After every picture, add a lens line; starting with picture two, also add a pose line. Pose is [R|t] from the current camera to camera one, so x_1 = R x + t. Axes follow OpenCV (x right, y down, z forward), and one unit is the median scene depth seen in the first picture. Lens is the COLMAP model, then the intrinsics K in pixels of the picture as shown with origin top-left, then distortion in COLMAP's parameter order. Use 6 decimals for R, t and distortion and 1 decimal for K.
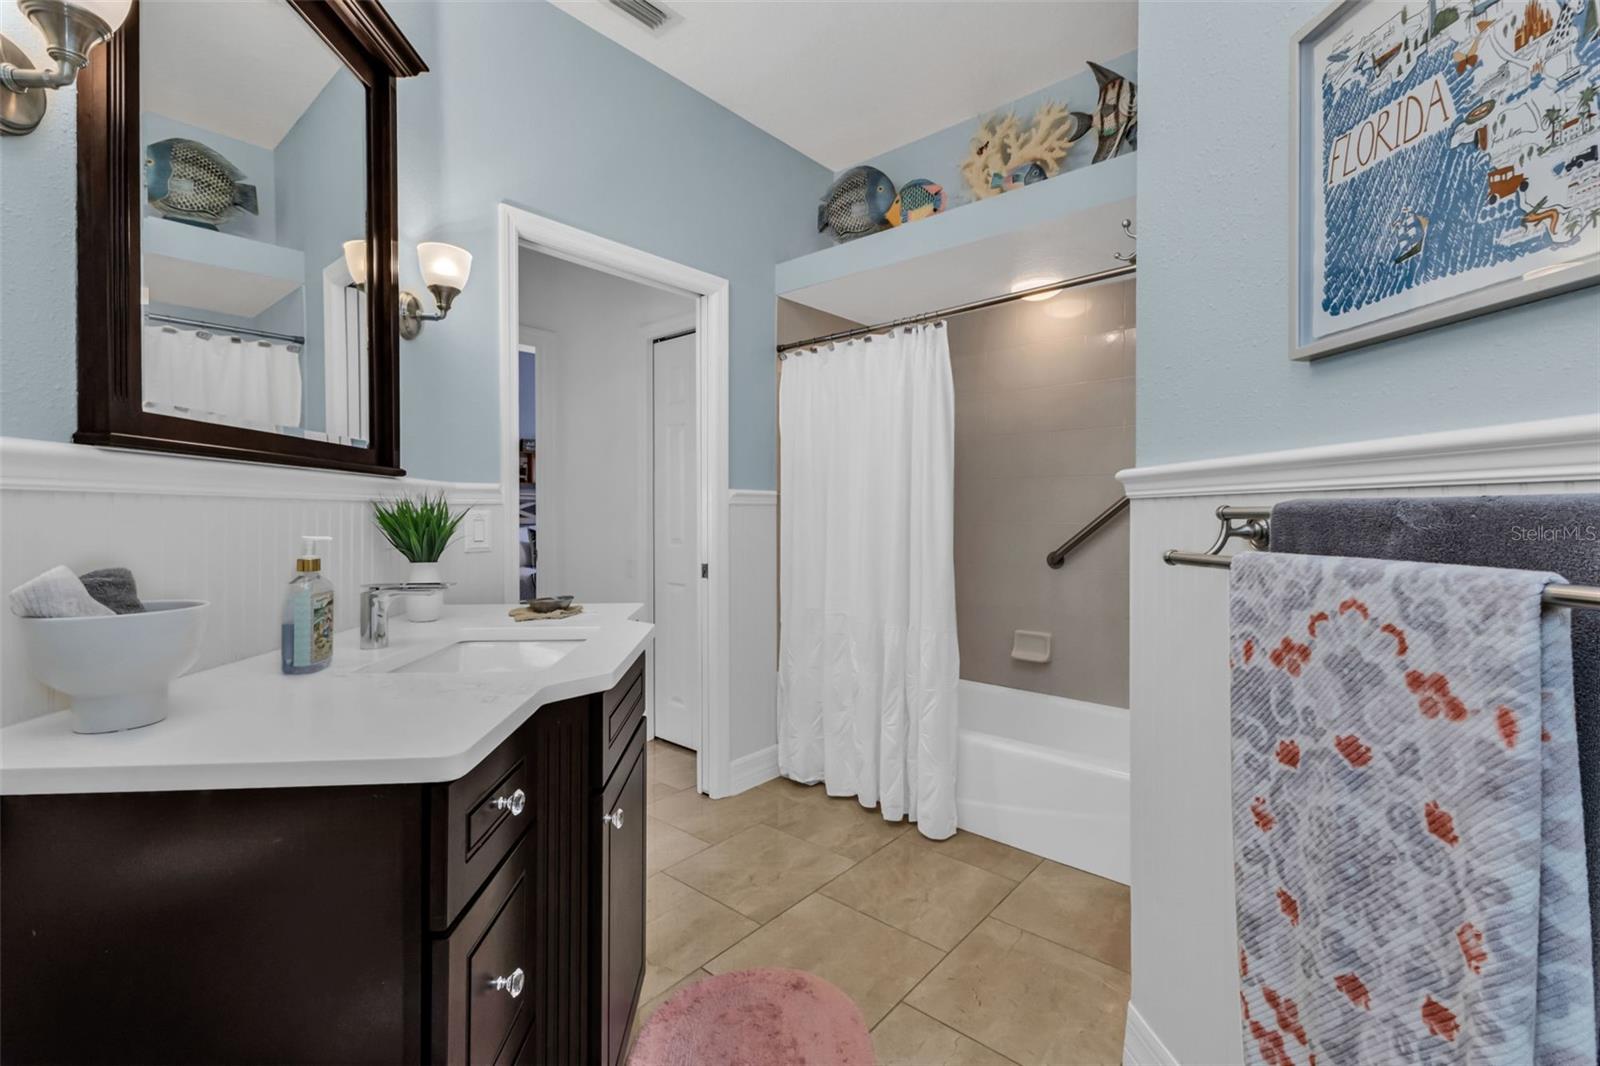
lens RADIAL K [[693.7, 0, 801.6], [0, 693.7, 519.6], [0, 0, 1]] dist [0.003273, -0.001347]
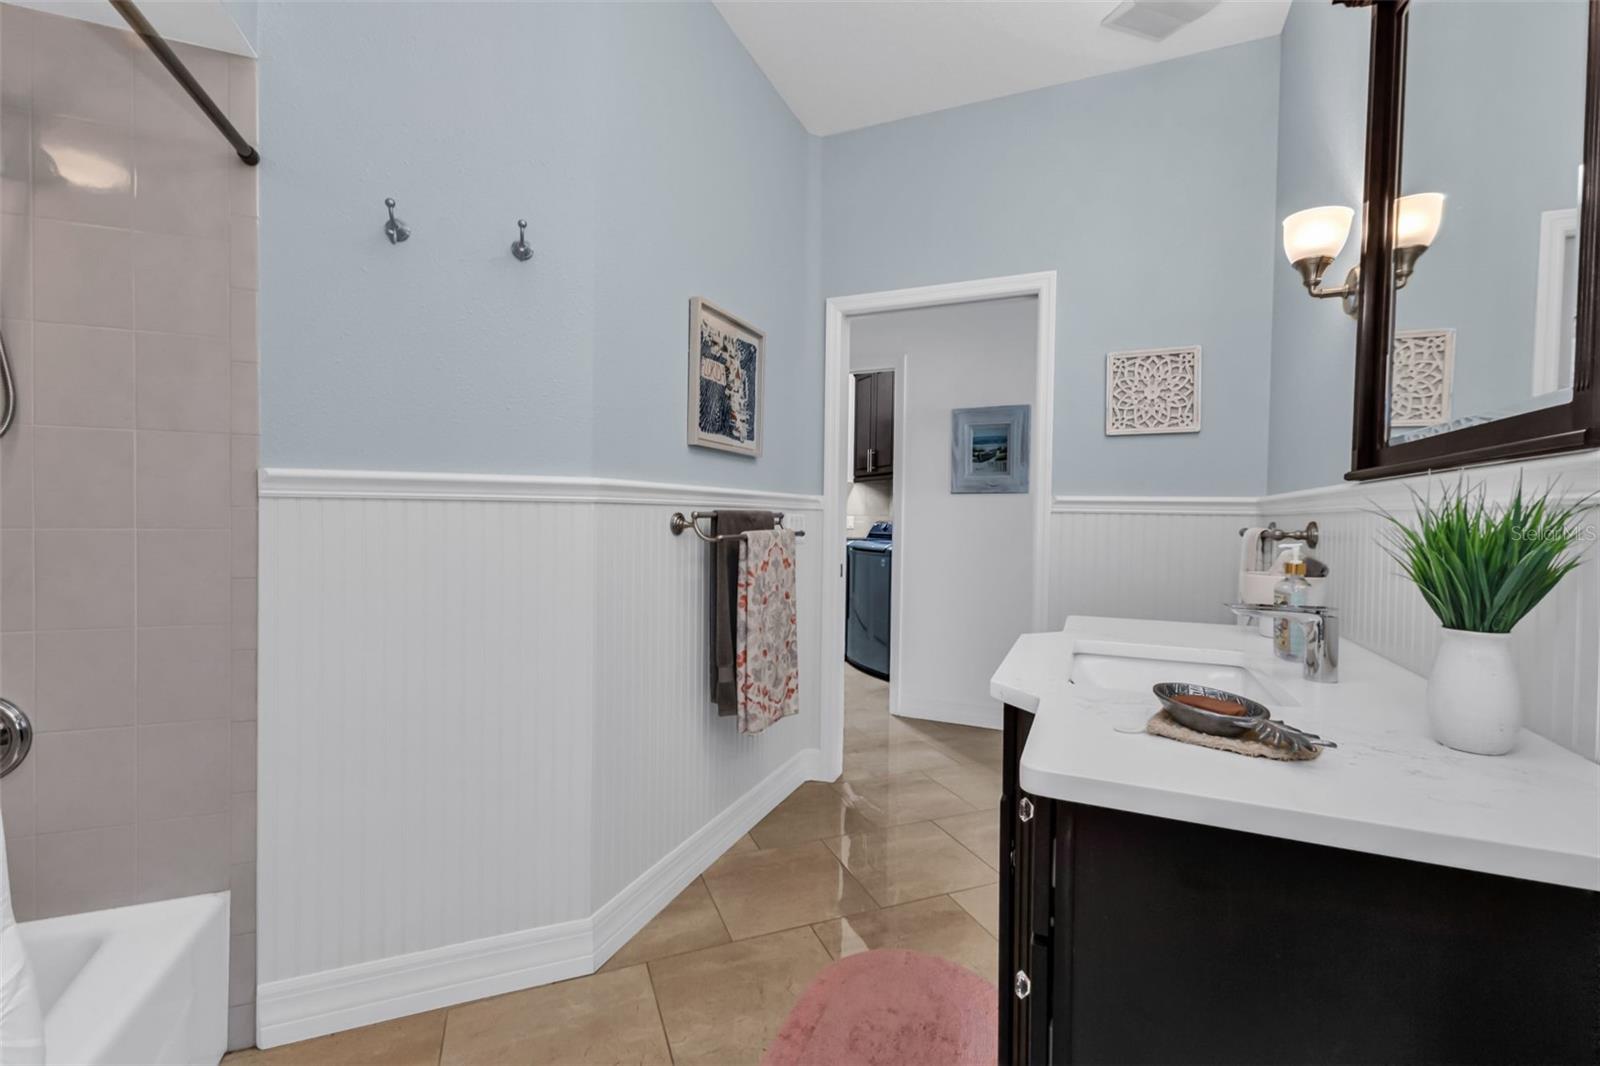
lens RADIAL K [[693.7, 0, 800.8], [0, 693.7, 532.3], [0, 0, 1]] dist [0.003273, -0.001347]
pose [[-0.892559, -0.023947, 0.450295, -0.630685], [-0.008676, 0.999316, 0.035946, -0.040787], [-0.450848, 0.028178, -0.892156, 3.106547]]
